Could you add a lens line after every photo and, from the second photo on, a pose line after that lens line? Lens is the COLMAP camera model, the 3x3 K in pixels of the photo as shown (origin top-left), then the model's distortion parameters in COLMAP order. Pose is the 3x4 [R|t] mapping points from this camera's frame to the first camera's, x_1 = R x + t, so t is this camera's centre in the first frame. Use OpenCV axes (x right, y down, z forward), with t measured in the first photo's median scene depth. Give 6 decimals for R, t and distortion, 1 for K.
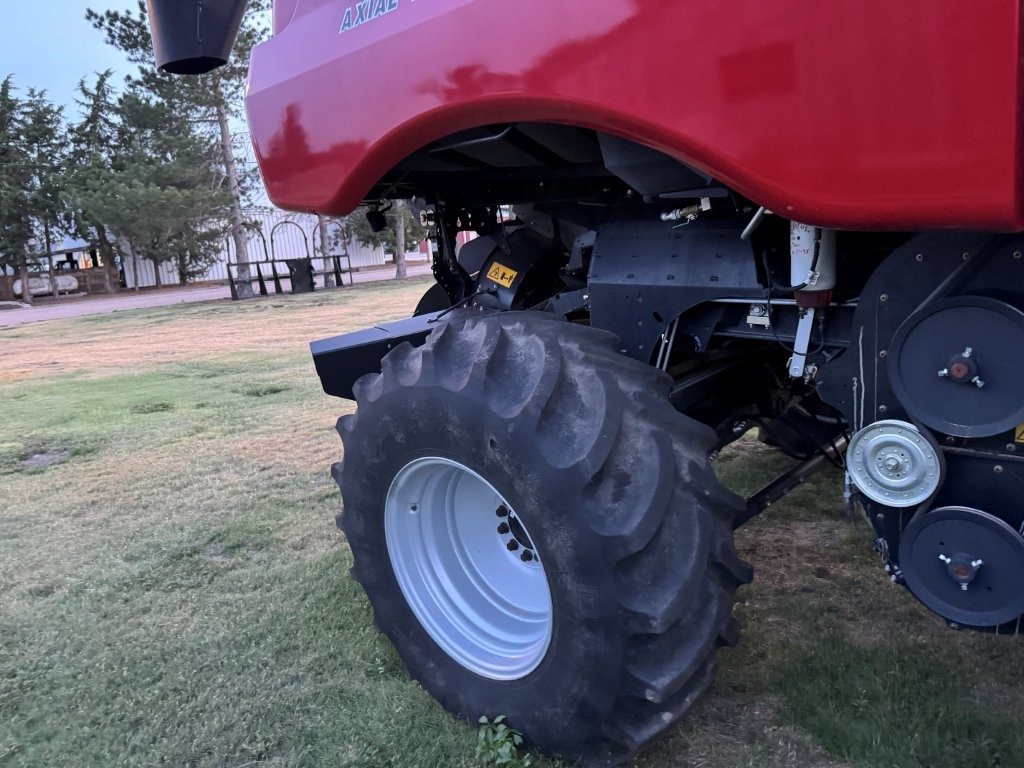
lens RADIAL K [[782.8, 0, 567.6], [0, 782.8, 384.0], [0, 0, 1]] dist [0.152447, -0.388371]
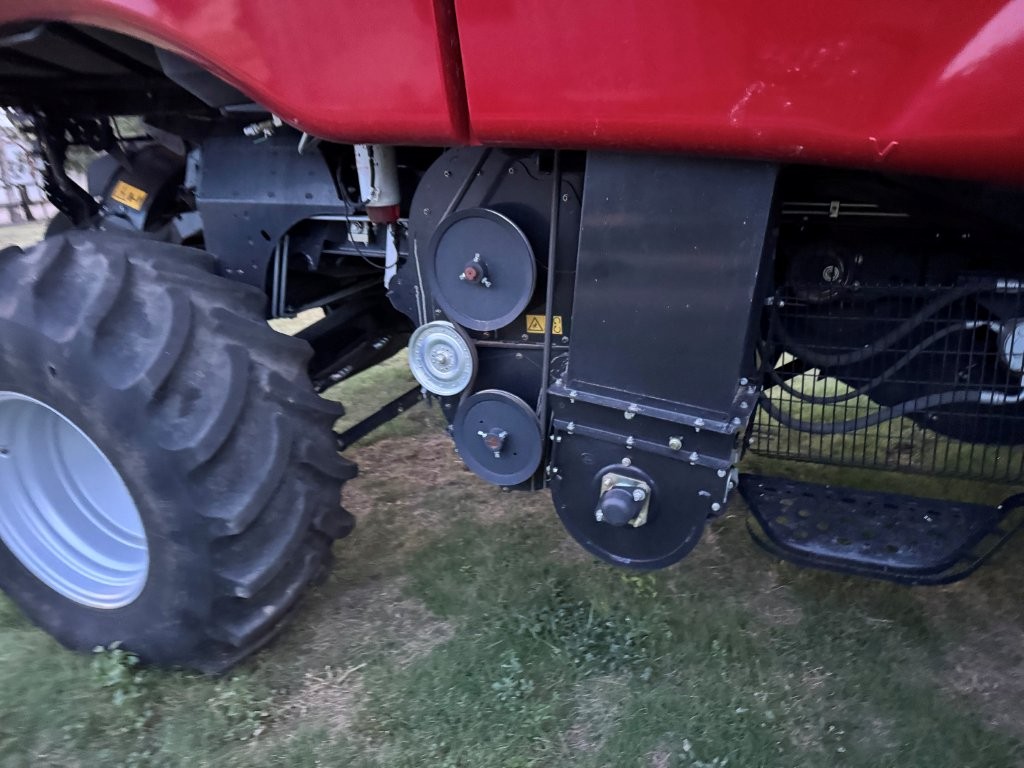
lens RADIAL K [[751.3, 0, 512.0], [0, 751.3, 384.0], [0, 0, 1]] dist [0.074282, -0.102779]
pose [[0.937147, -0.083702, 0.338746, 0.110618], [0.048262, 0.992565, 0.111740, 0.016290], [-0.345581, -0.088368, 0.934219, -0.048911]]
